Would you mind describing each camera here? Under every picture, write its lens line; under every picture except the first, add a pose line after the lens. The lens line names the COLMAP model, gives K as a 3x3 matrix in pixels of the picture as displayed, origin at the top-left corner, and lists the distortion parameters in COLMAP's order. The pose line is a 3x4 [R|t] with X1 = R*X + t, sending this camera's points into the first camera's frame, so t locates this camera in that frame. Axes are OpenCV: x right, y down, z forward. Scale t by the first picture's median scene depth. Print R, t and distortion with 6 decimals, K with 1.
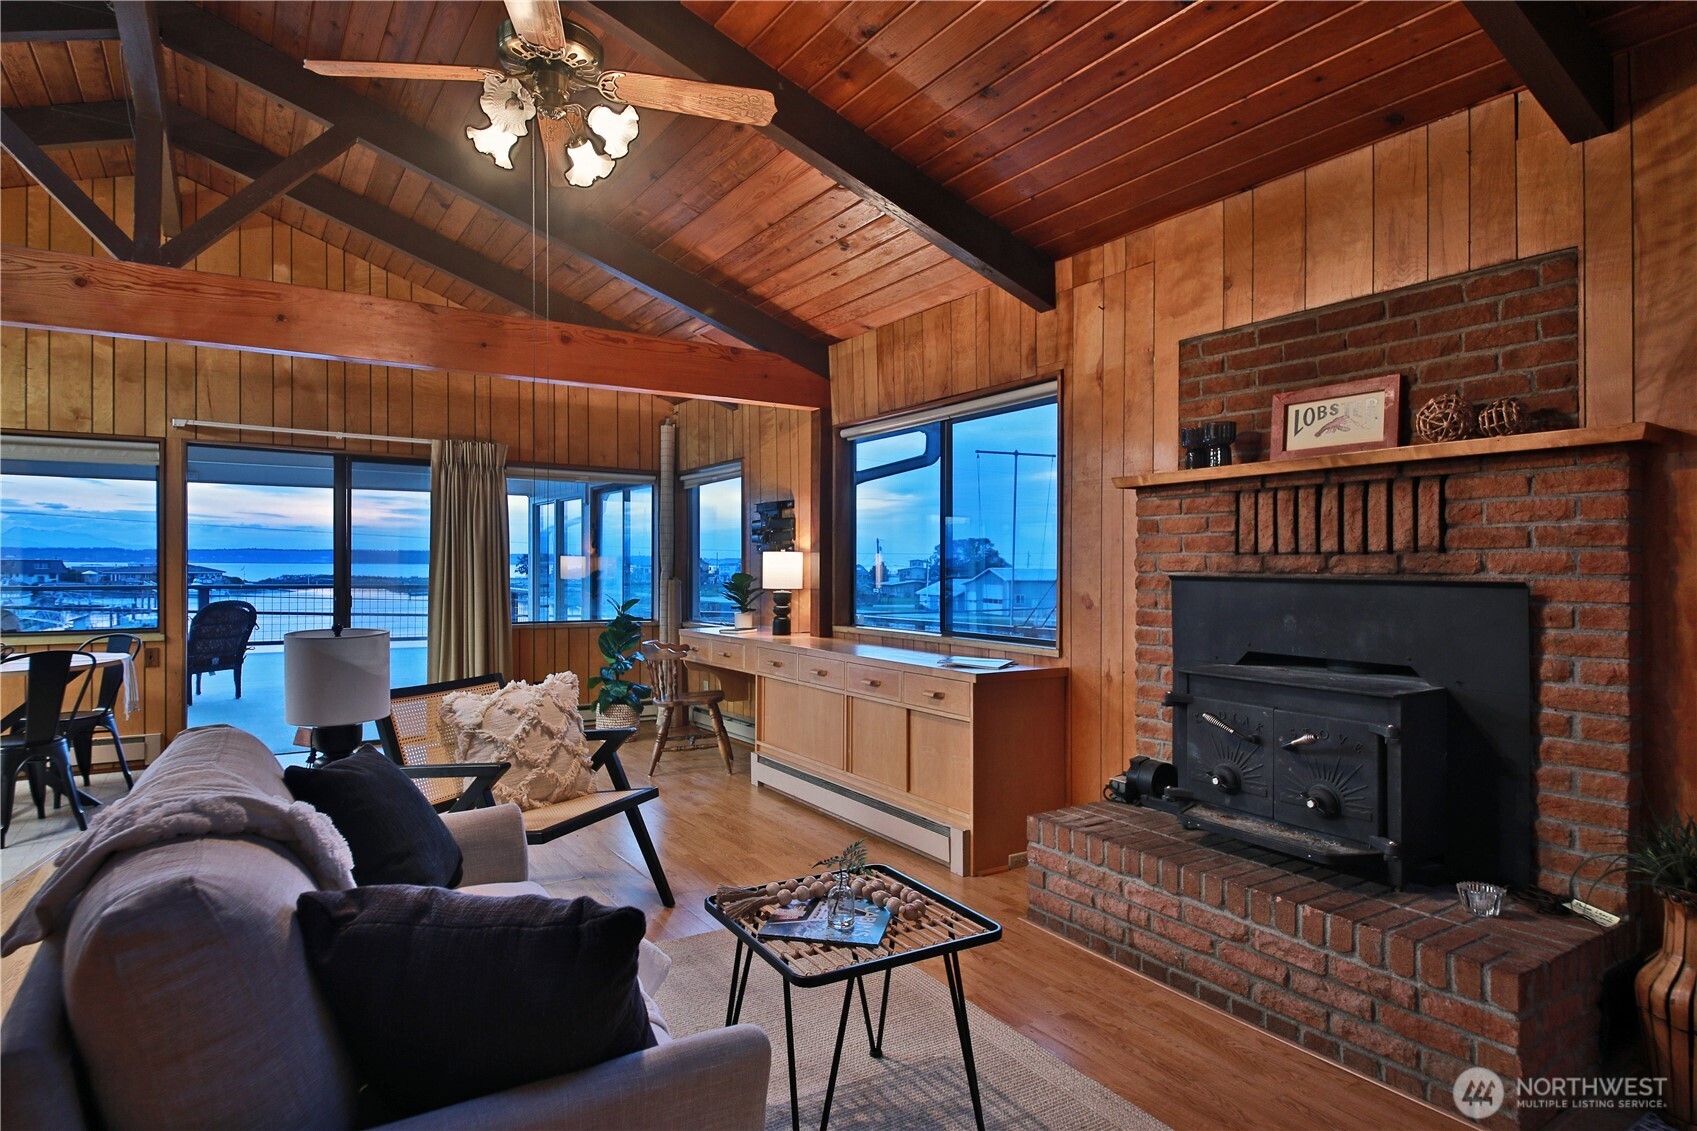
lens RADIAL K [[955.9, 0, 847.5], [0, 955.9, 539.9], [0, 0, 1]] dist [0.147071, -0.113599]
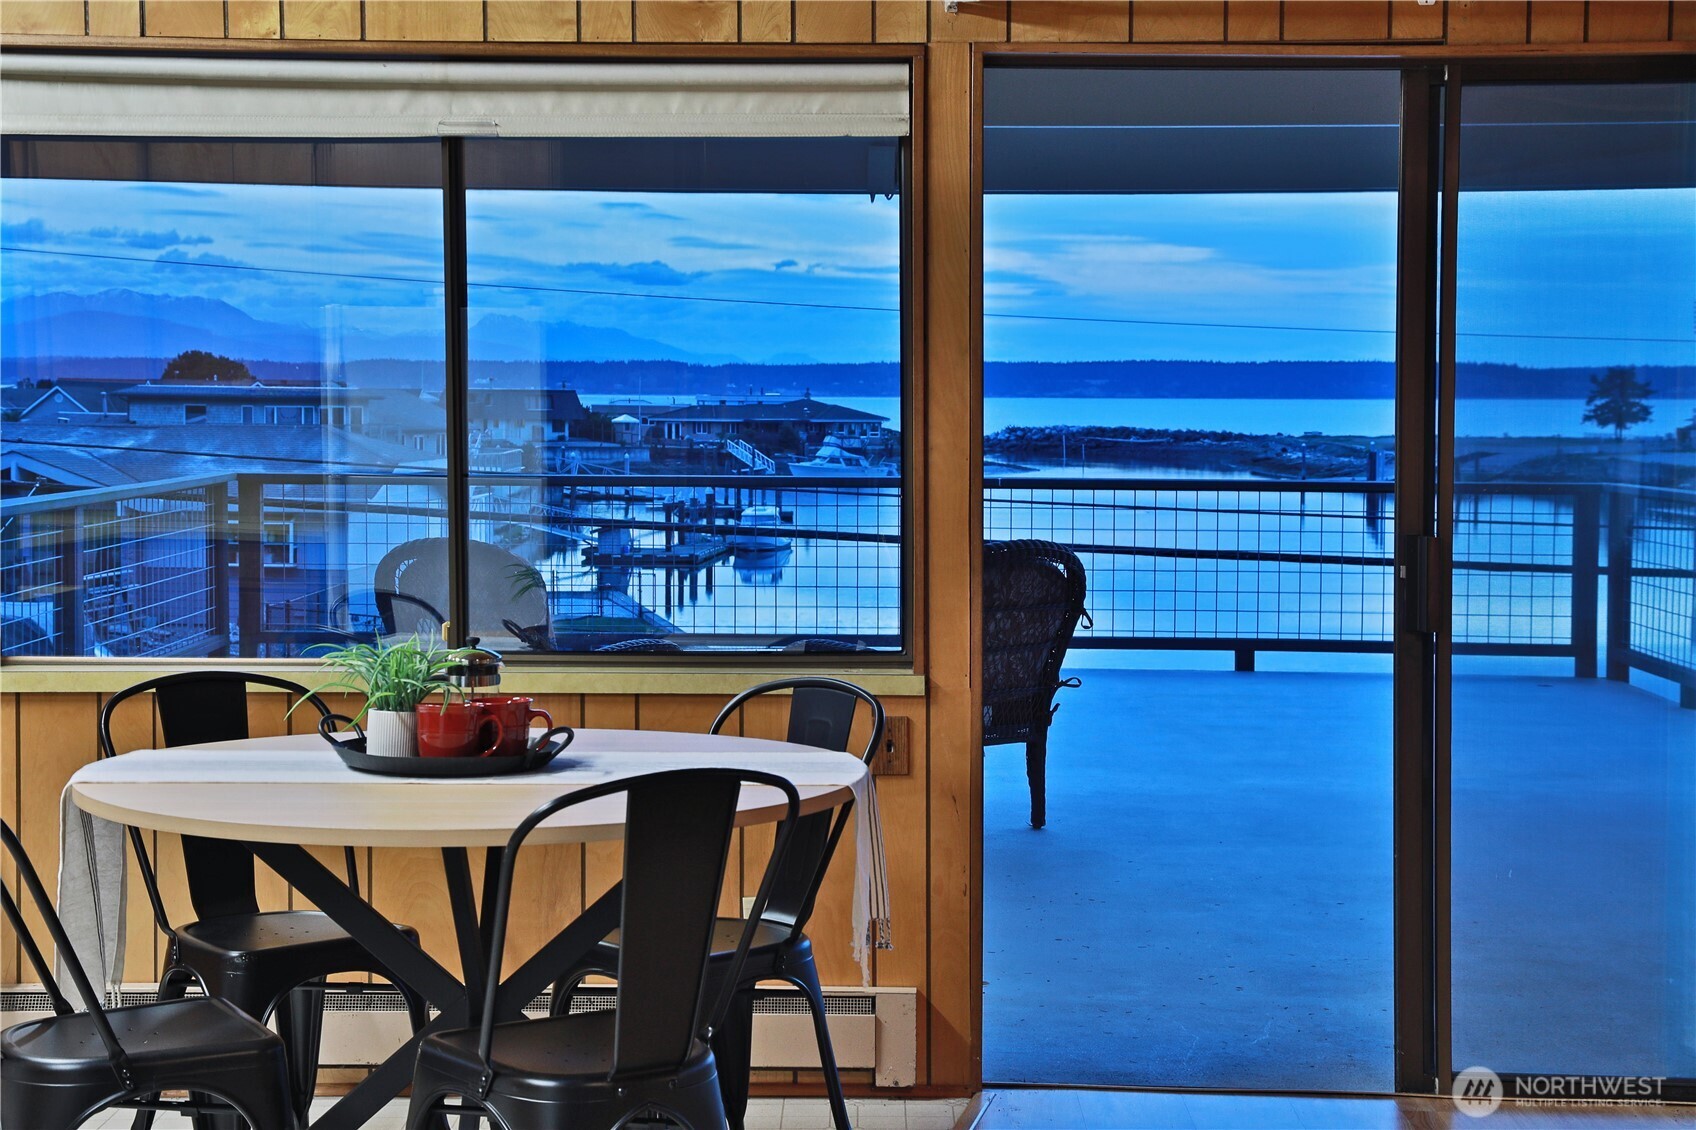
lens RADIAL K [[2809.3, 0, 845.6], [0, 2809.3, 453.5], [0, 0, 1]] dist [0.158100, 0.084142]
pose [[0.843200, 0.012301, -0.537459, -0.223710], [0.011335, 0.999109, 0.040649, -0.011157], [0.537480, -0.040367, 0.842310, 0.236573]]
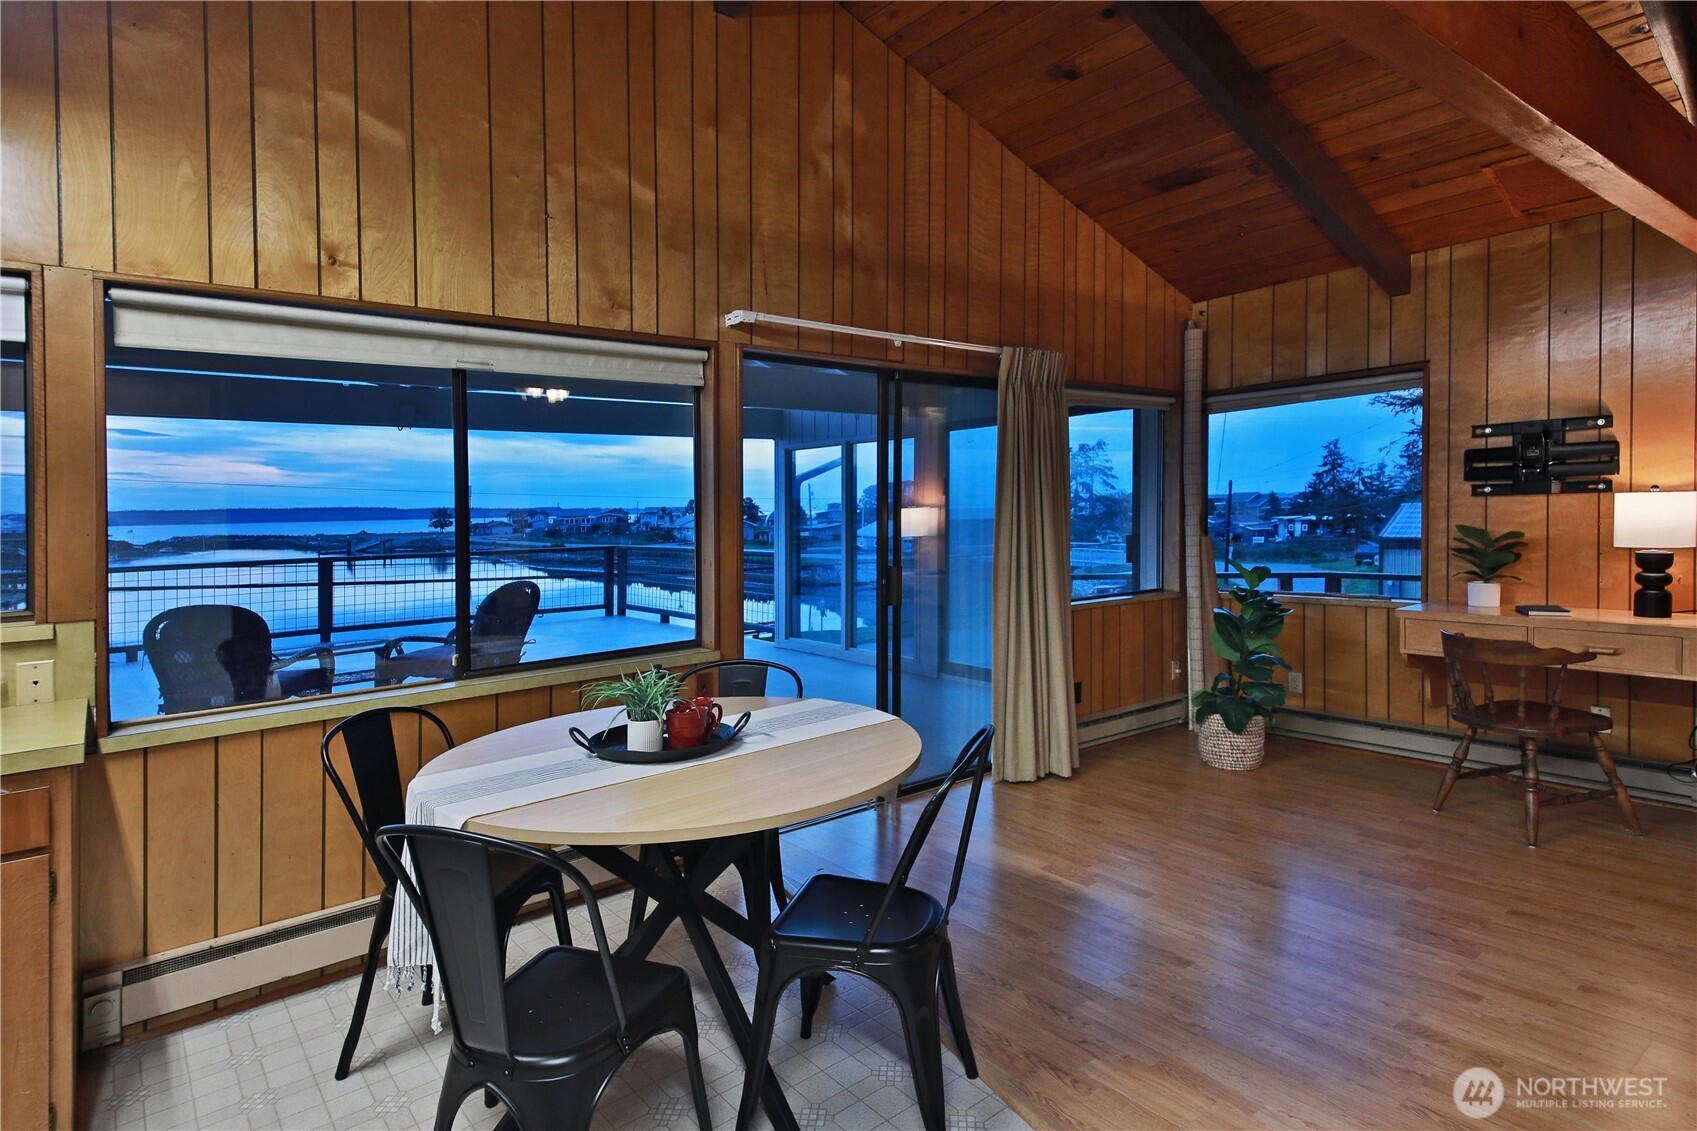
lens RADIAL K [[911.6, 0, 881.9], [0, 911.6, 505.5], [0, 0, 1]] dist [0.031519, 0.000205]
pose [[0.991021, -0.027276, 0.130892, -0.638058], [0.024263, 0.999404, 0.024555, -0.010166], [-0.131483, -0.021159, 0.991093, 0.398633]]
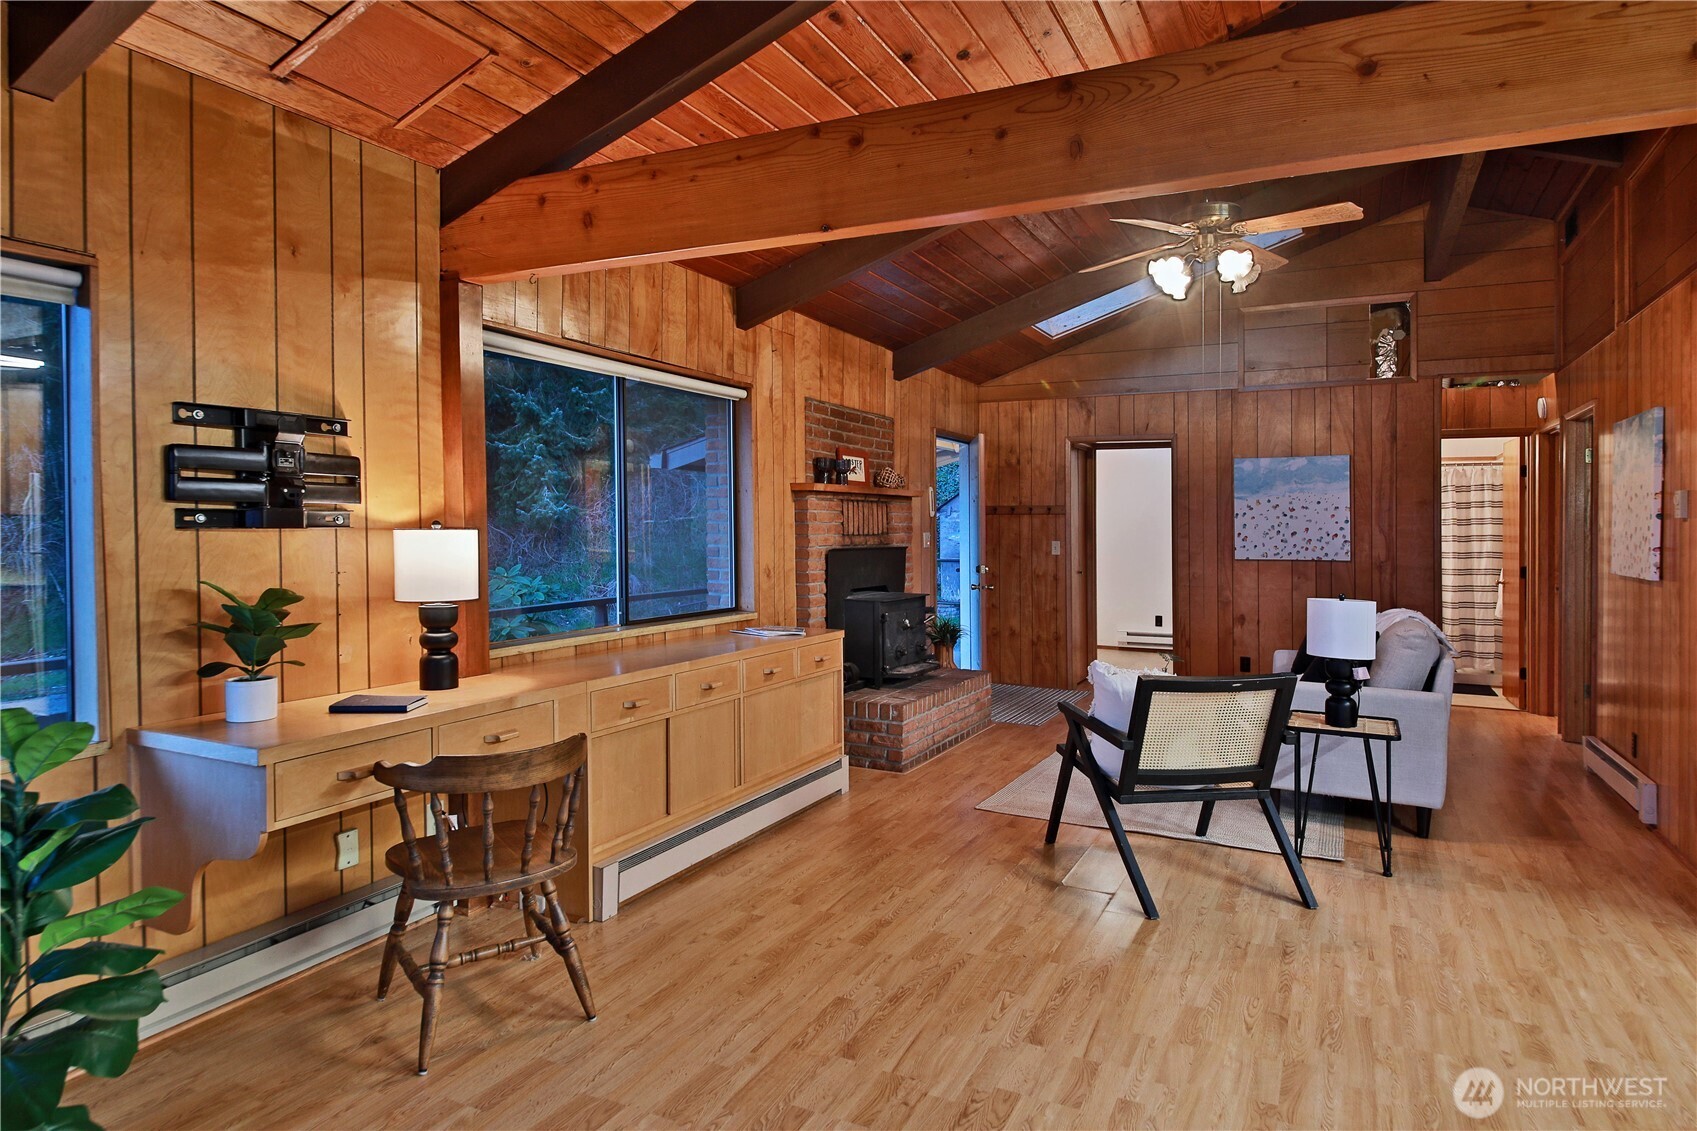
lens RADIAL K [[982.4, 0, 850.7], [0, 982.4, 543.9], [0, 0, 1]] dist [0.003107, 0.000712]
pose [[-0.515970, -0.018659, 0.856403, -0.605593], [-0.028578, 0.999581, 0.004561, 0.005245], [-0.856130, -0.022121, -0.516287, 0.935898]]
